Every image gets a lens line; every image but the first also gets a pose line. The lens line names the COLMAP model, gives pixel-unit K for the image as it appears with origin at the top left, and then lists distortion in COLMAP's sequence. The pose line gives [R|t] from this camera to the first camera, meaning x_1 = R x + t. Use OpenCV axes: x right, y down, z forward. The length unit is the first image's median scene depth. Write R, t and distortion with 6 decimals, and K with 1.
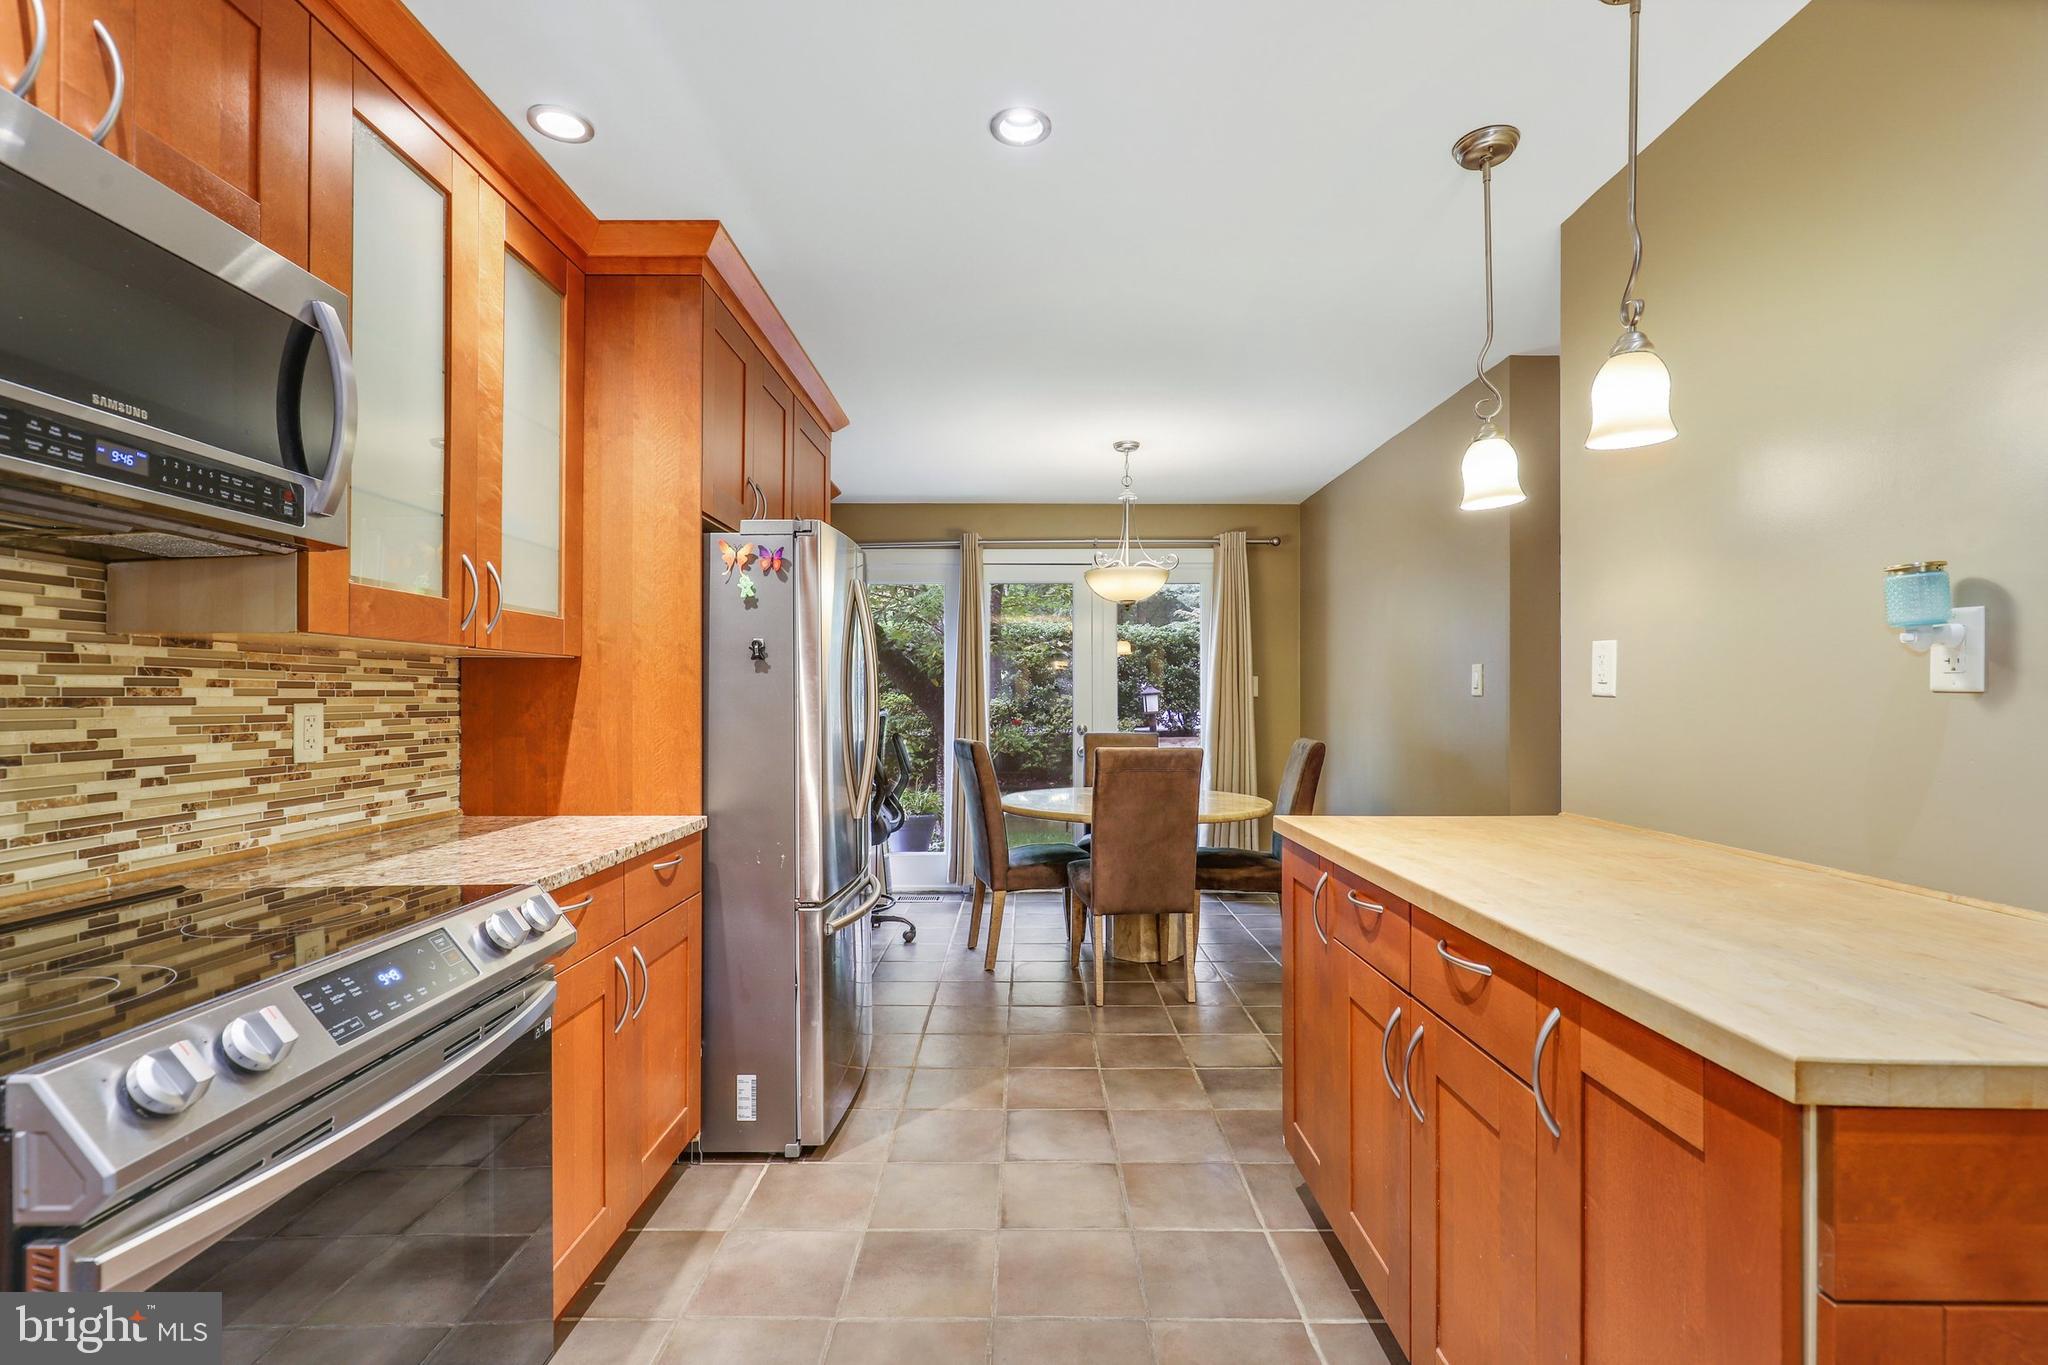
lens RADIAL K [[929.1, 0, 1024.0], [0, 929.1, 682.5], [0, 0, 1]] dist [0.000336, 0.000125]
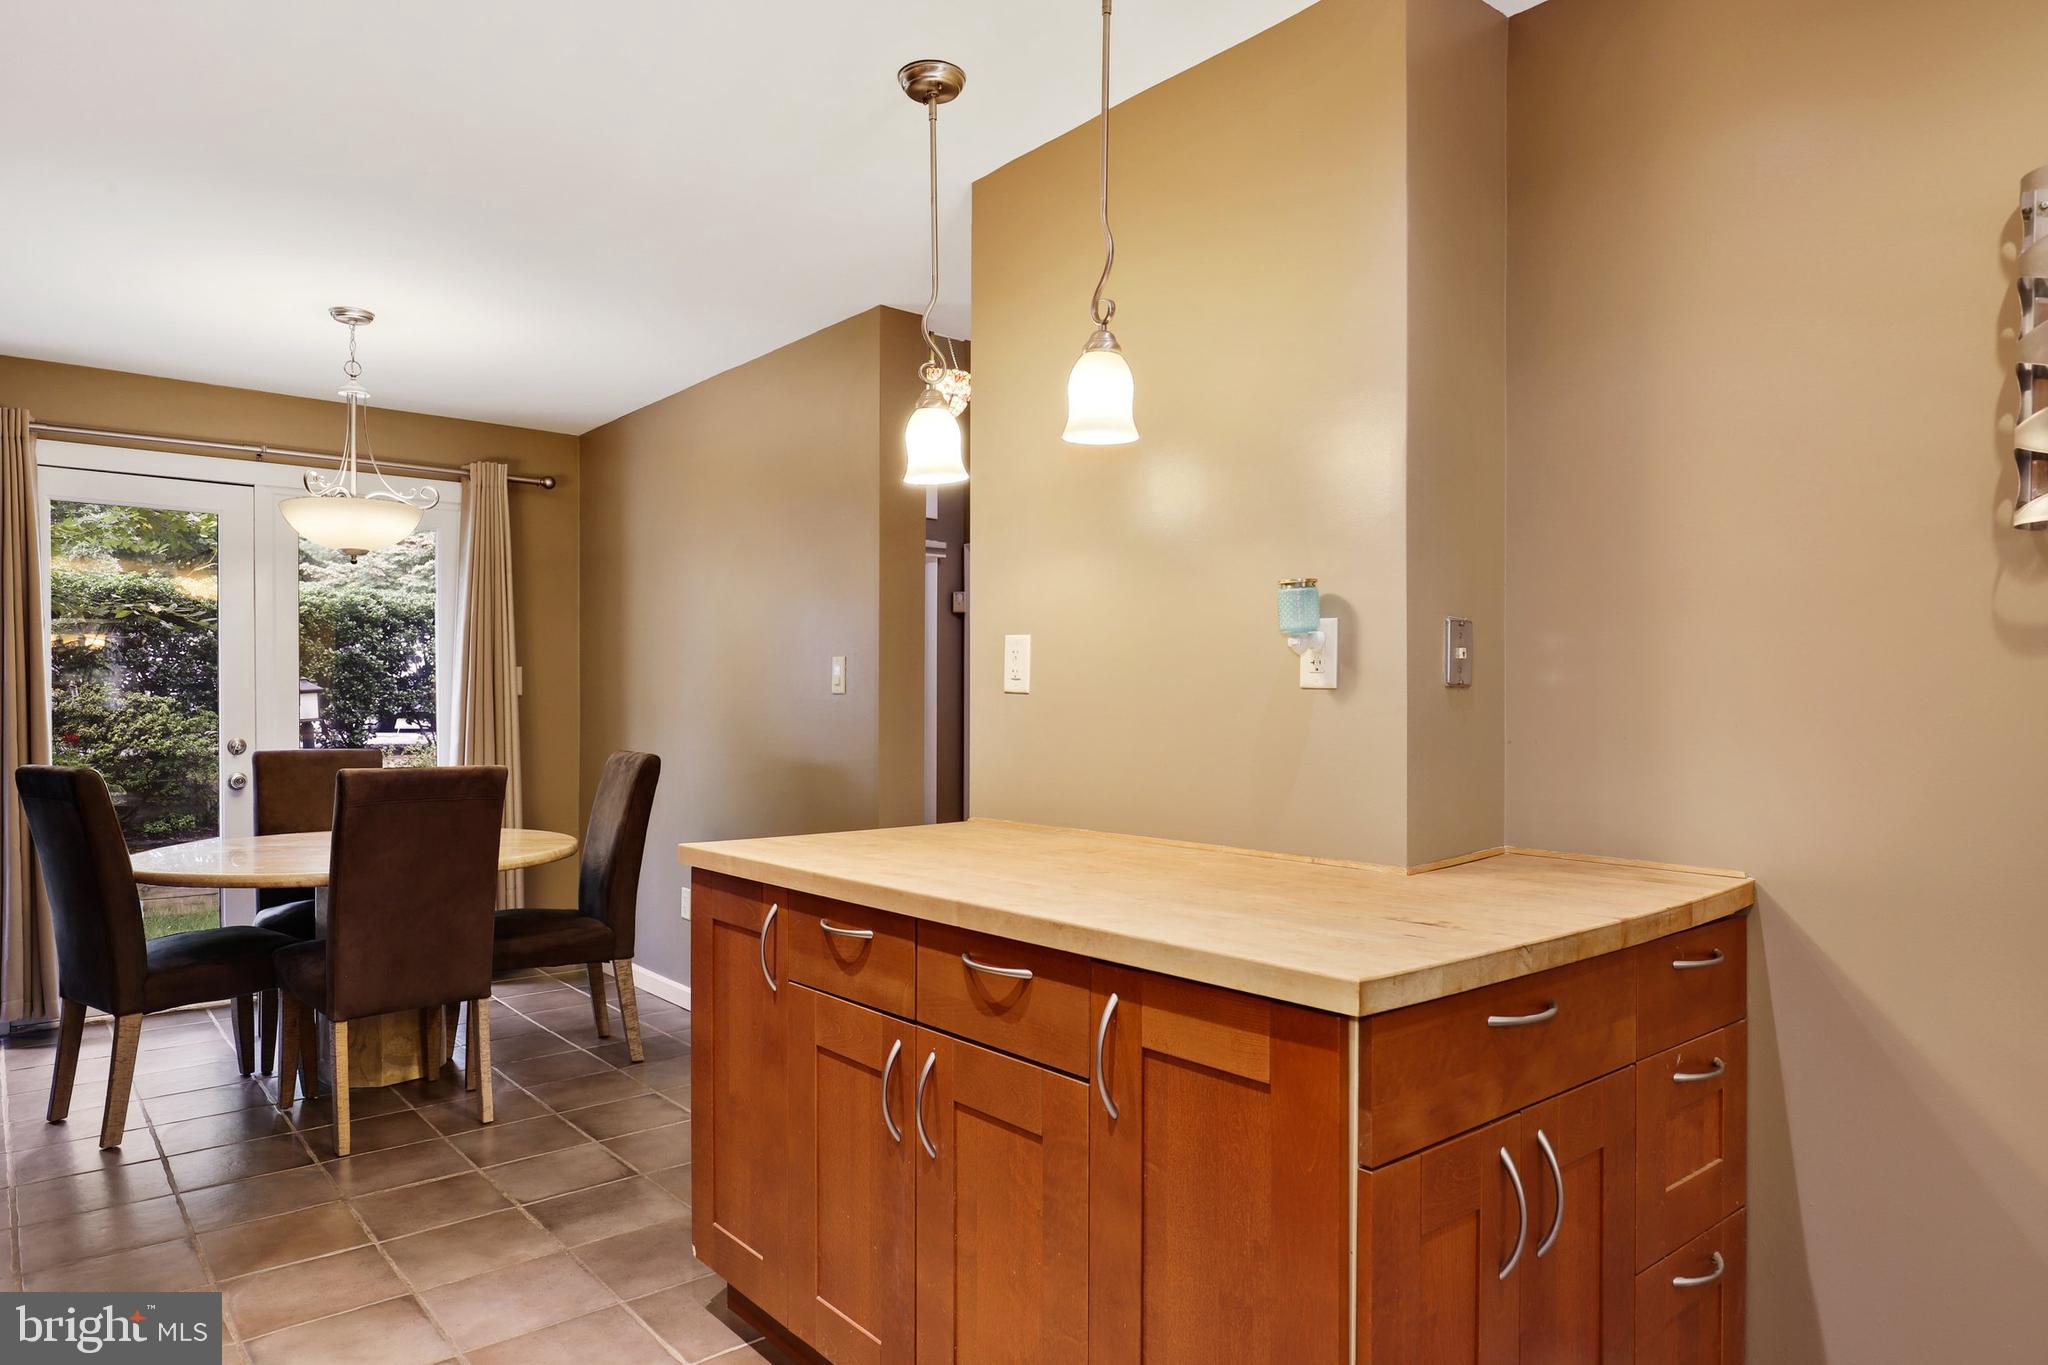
lens RADIAL K [[1257.6, 0, 1024.6], [0, 1257.6, 694.4], [0, 0, 1]] dist [-0.000201, 0.000341]
pose [[0.764989, 0.002134, 0.644040, -0.218210], [-0.010663, 0.999899, 0.009353, 0.004374], [-0.643955, -0.014022, 0.764935, 0.003383]]
